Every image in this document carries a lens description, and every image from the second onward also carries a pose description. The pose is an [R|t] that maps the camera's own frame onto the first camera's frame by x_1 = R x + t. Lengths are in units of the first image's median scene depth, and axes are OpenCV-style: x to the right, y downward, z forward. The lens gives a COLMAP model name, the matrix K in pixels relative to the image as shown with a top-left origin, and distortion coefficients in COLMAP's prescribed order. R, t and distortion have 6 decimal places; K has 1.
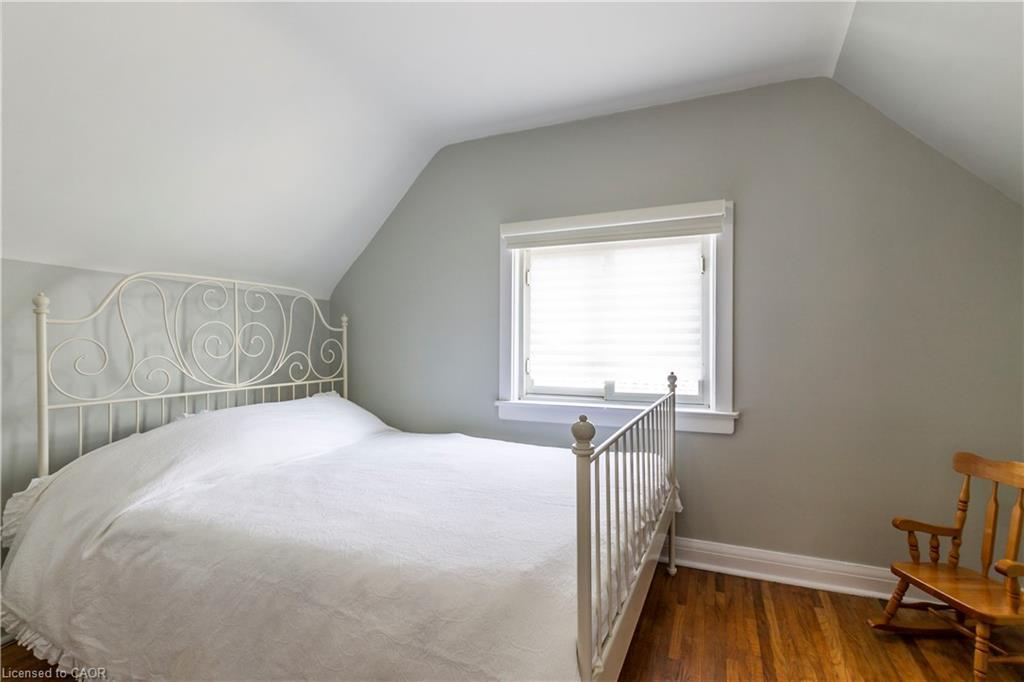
lens RADIAL K [[479.1, 0, 512.1], [0, 479.1, 348.6], [0, 0, 1]] dist [0.003620, -0.000187]
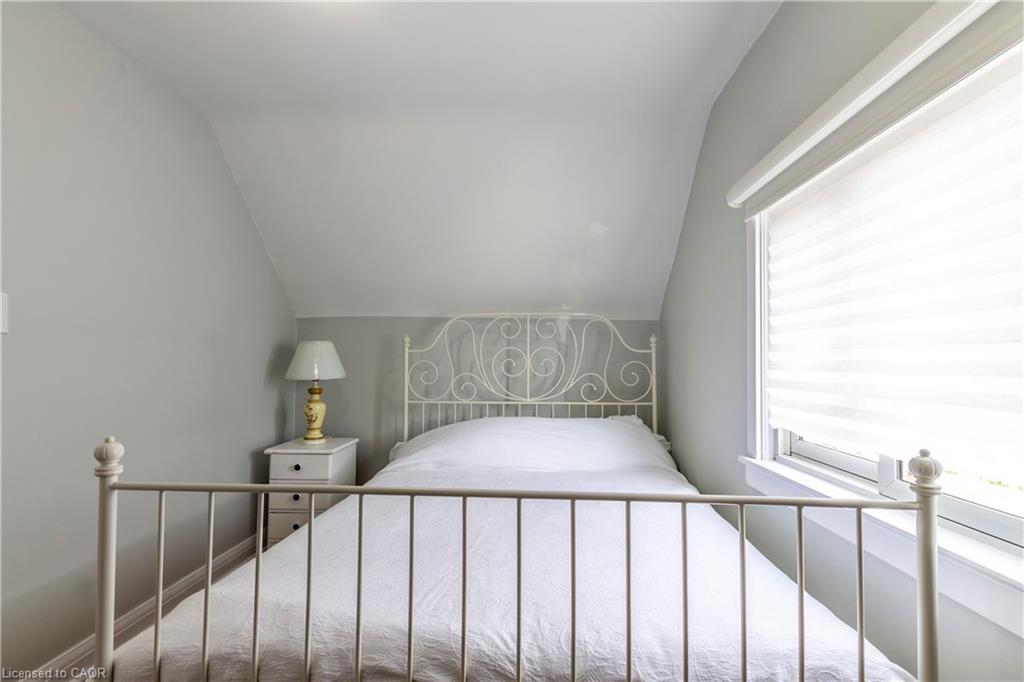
lens RADIAL K [[479.1, 0, 512.1], [0, 479.1, 348.6], [0, 0, 1]] dist [0.003620, -0.000187]
pose [[0.343808, -0.025287, -0.938699, 0.481273], [-0.016387, 0.999324, -0.032922, -0.010239], [0.938897, 0.026701, 0.343161, 0.474591]]
